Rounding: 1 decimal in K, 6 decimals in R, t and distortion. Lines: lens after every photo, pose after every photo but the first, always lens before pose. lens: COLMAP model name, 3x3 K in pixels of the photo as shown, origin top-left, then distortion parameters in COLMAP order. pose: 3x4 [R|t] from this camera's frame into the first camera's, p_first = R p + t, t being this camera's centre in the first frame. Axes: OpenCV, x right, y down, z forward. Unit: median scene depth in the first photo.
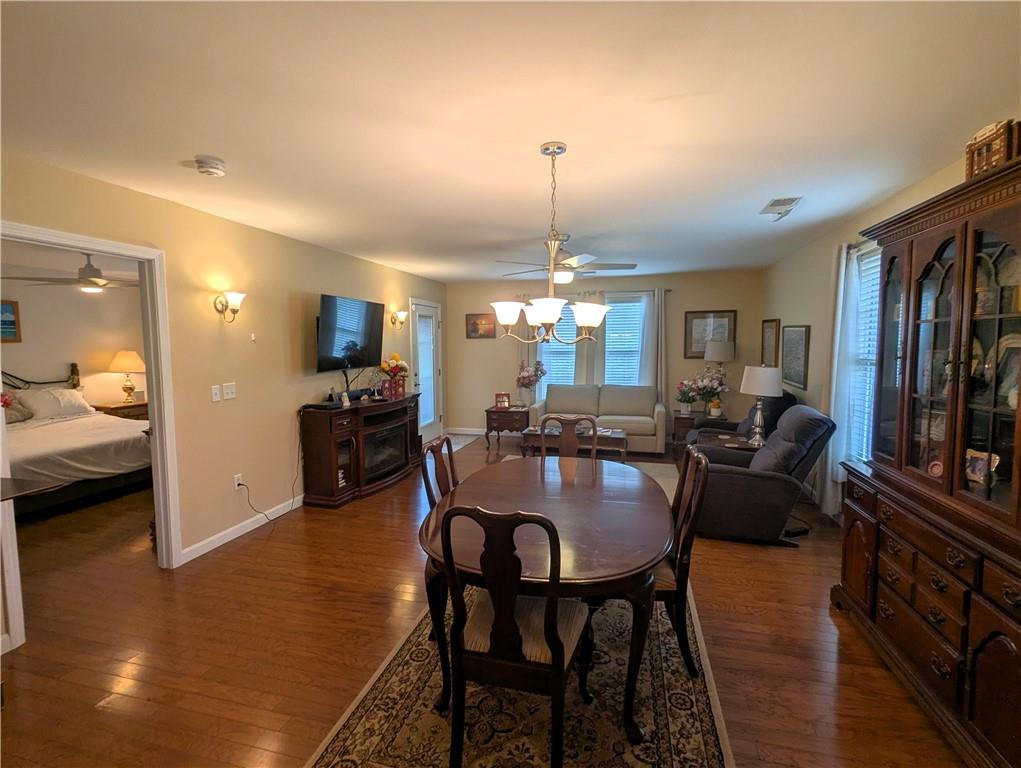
lens RADIAL K [[481.7, 0, 503.7], [0, 481.7, 384.8], [0, 0, 1]] dist [-0.001385, 0.000034]
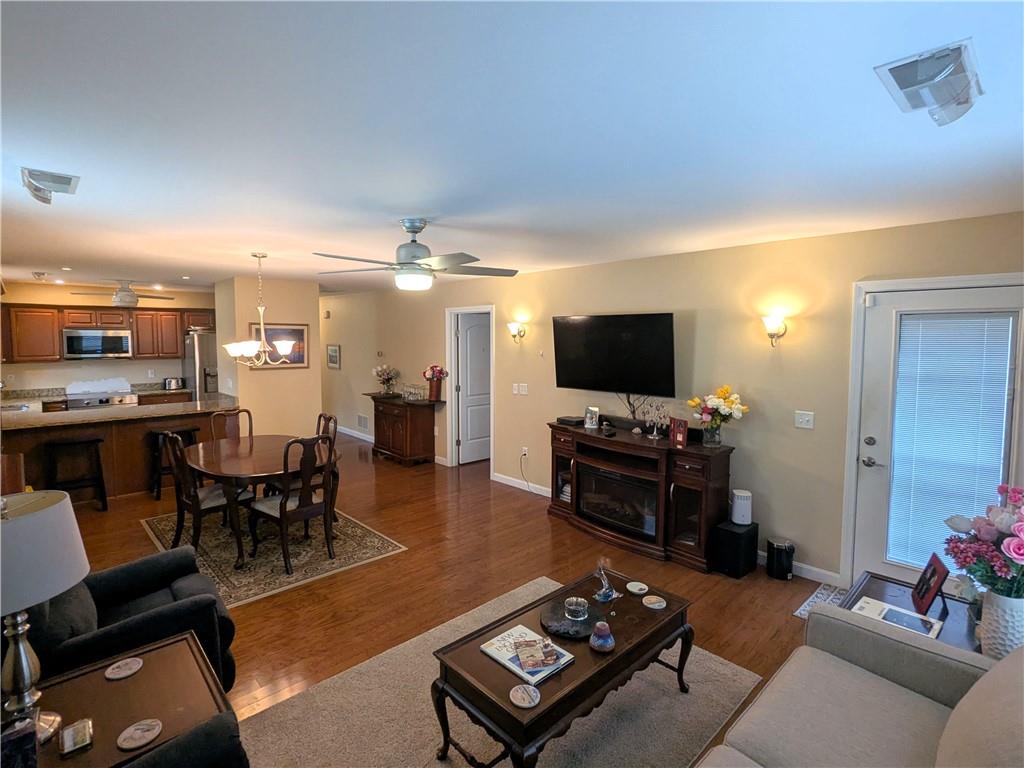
lens RADIAL K [[509.4, 0, 504.1], [0, 509.4, 370.0], [0, 0, 1]] dist [0.006977, 0.000361]
pose [[-0.526376, 0.064439, -0.847806, 0.989931], [-0.072821, 0.990043, 0.120462, -0.291405], [0.847128, 0.125147, -0.516443, 2.224519]]
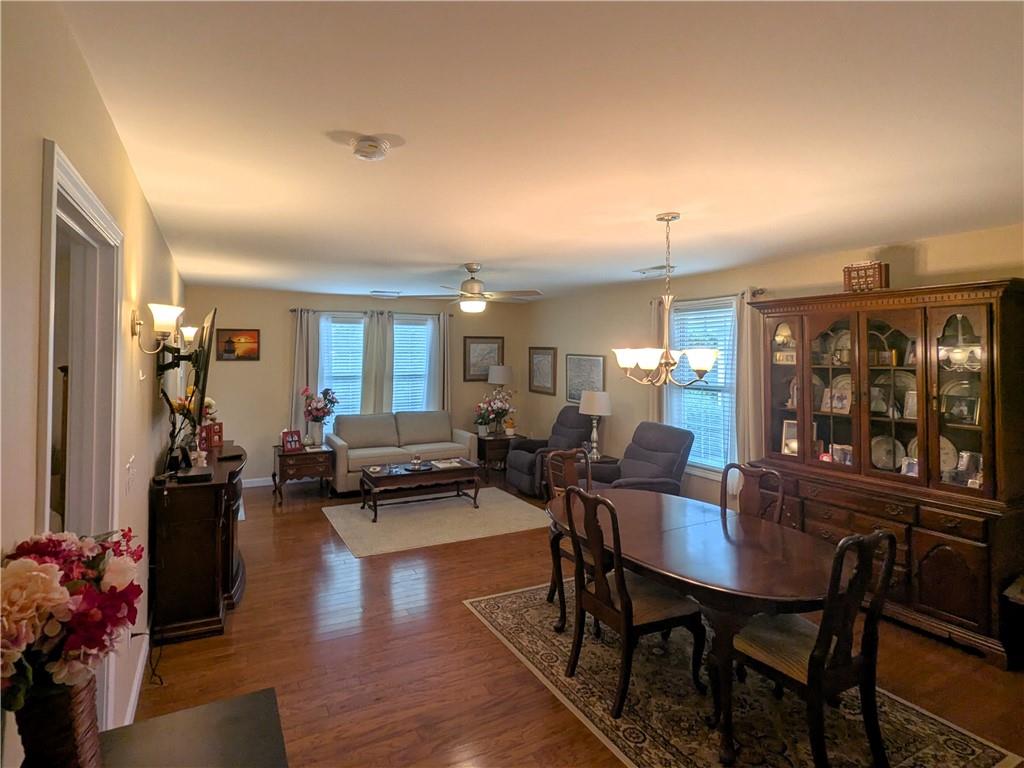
lens RADIAL K [[534.4, 0, 471.7], [0, 534.4, 342.0], [0, 0, 1]] dist [0.002510, 0.000056]
pose [[0.756580, 0.023477, 0.653480, -0.872795], [0.049258, 0.994470, -0.092757, -0.077207], [-0.652043, 0.102367, 0.751239, 0.297618]]
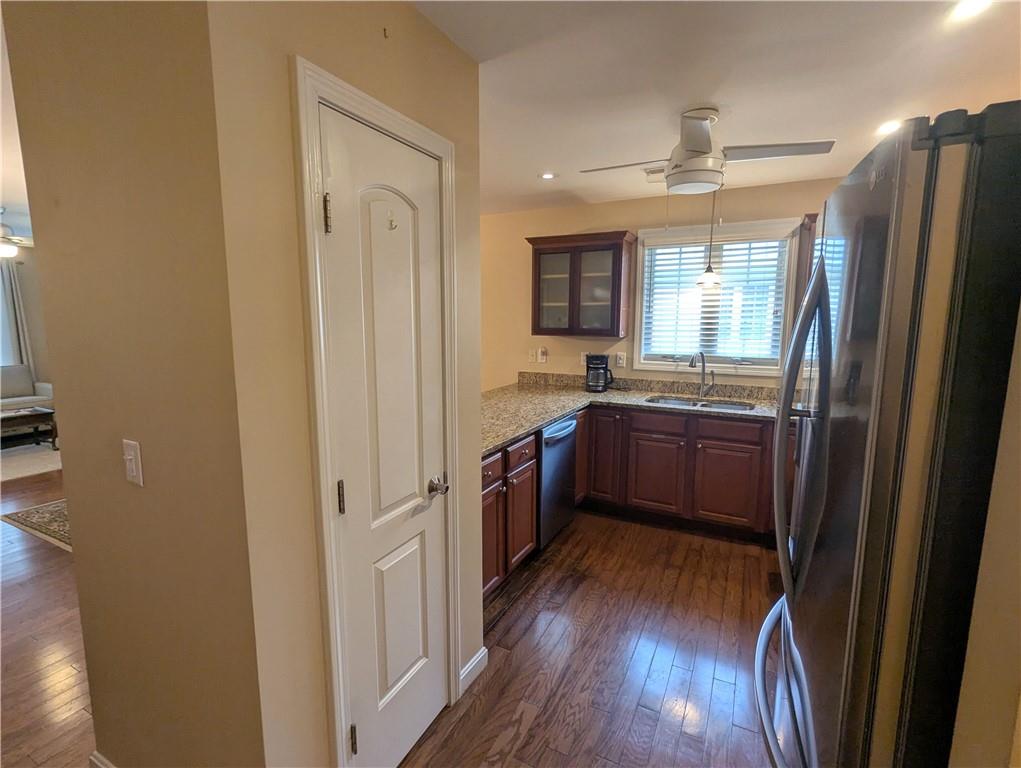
lens RADIAL K [[481.7, 0, 501.9], [0, 481.7, 387.8], [0, 0, 1]] dist [-0.001385, 0.000034]
pose [[0.215139, -0.132601, 0.967539, -0.956681], [0.080770, 0.989761, 0.117686, 0.030719], [-0.973238, 0.052830, 0.223646, -0.286528]]
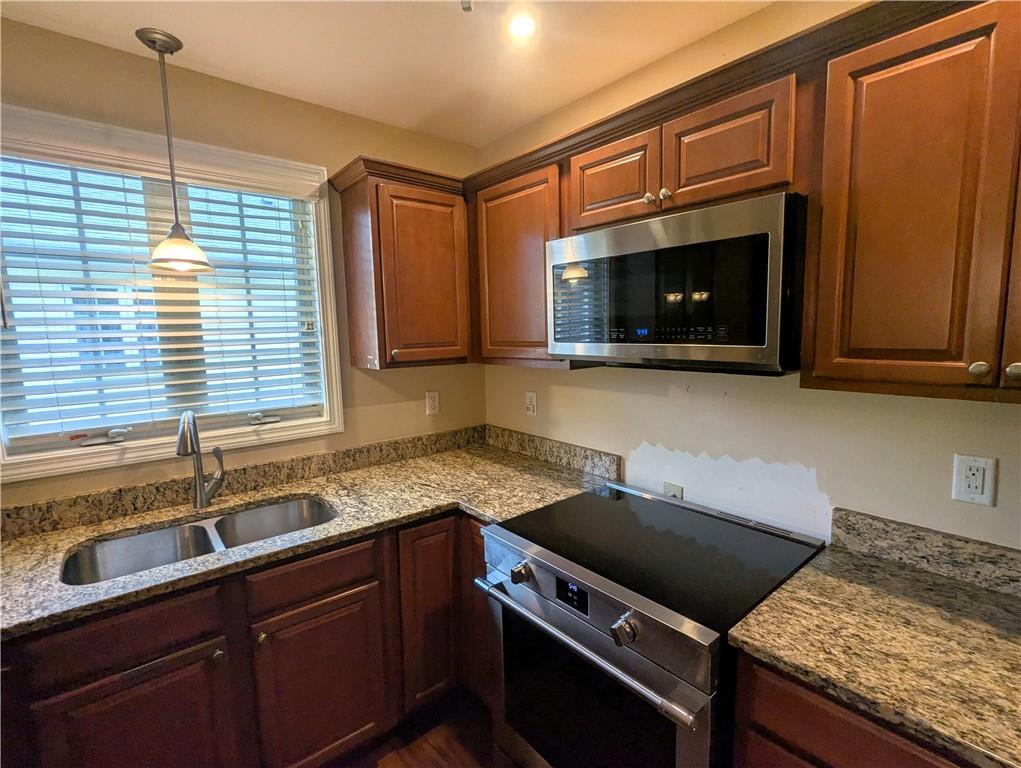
lens RADIAL K [[481.7, 0, 502.3], [0, 481.7, 387.7], [0, 0, 1]] dist [-0.001385, 0.000034]
pose [[-0.820464, -0.047417, 0.569729, -0.249283], [0.073750, 0.979449, 0.187723, 0.018729], [-0.566922, 0.196037, -0.800106, -0.277779]]
